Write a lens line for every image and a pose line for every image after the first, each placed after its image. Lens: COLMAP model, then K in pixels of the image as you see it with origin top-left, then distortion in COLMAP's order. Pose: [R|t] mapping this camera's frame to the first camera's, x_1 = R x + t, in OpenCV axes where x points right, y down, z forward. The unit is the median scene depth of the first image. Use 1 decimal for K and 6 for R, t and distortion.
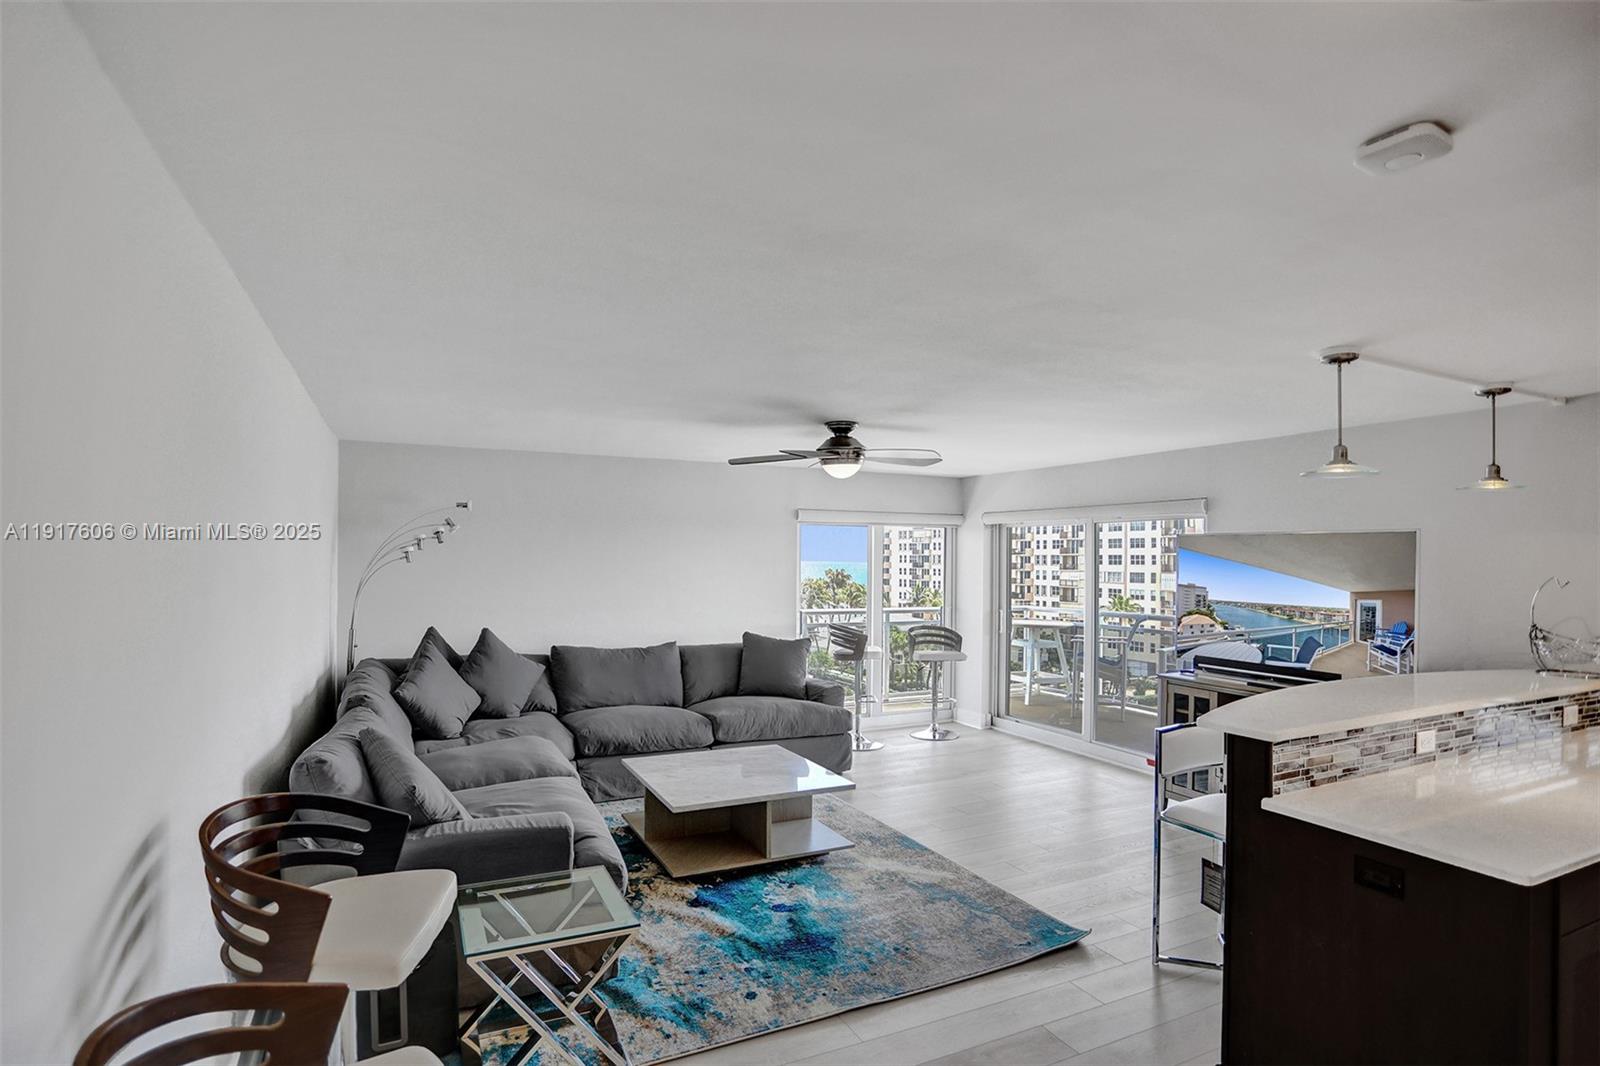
lens RADIAL K [[800.9, 0, 792.0], [0, 800.9, 546.4], [0, 0, 1]] dist [-0.053567, 0.020535]
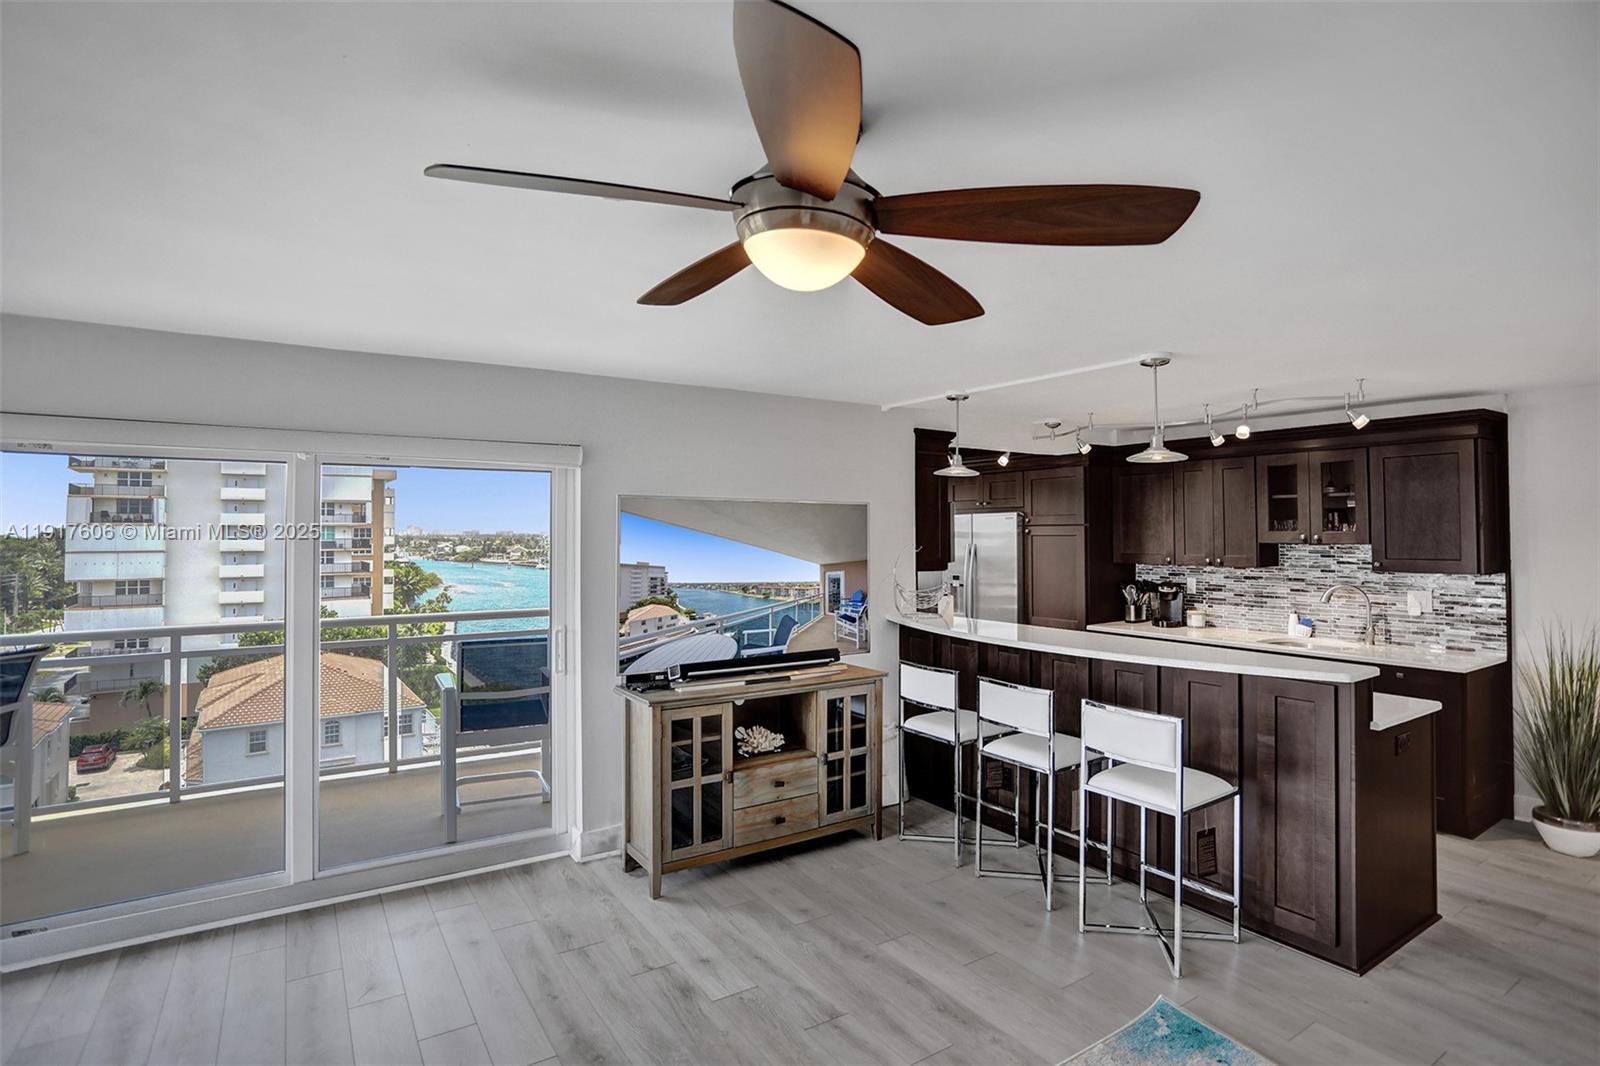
lens RADIAL K [[800.9, 0, 806.7], [0, 800.9, 519.2], [0, 0, 1]] dist [-0.053567, 0.020535]
pose [[-0.138725, 0.011749, 0.990261, -0.227676], [-0.019717, 0.999699, -0.014623, 0.013518], [-0.990135, -0.021554, -0.138452, 0.930655]]
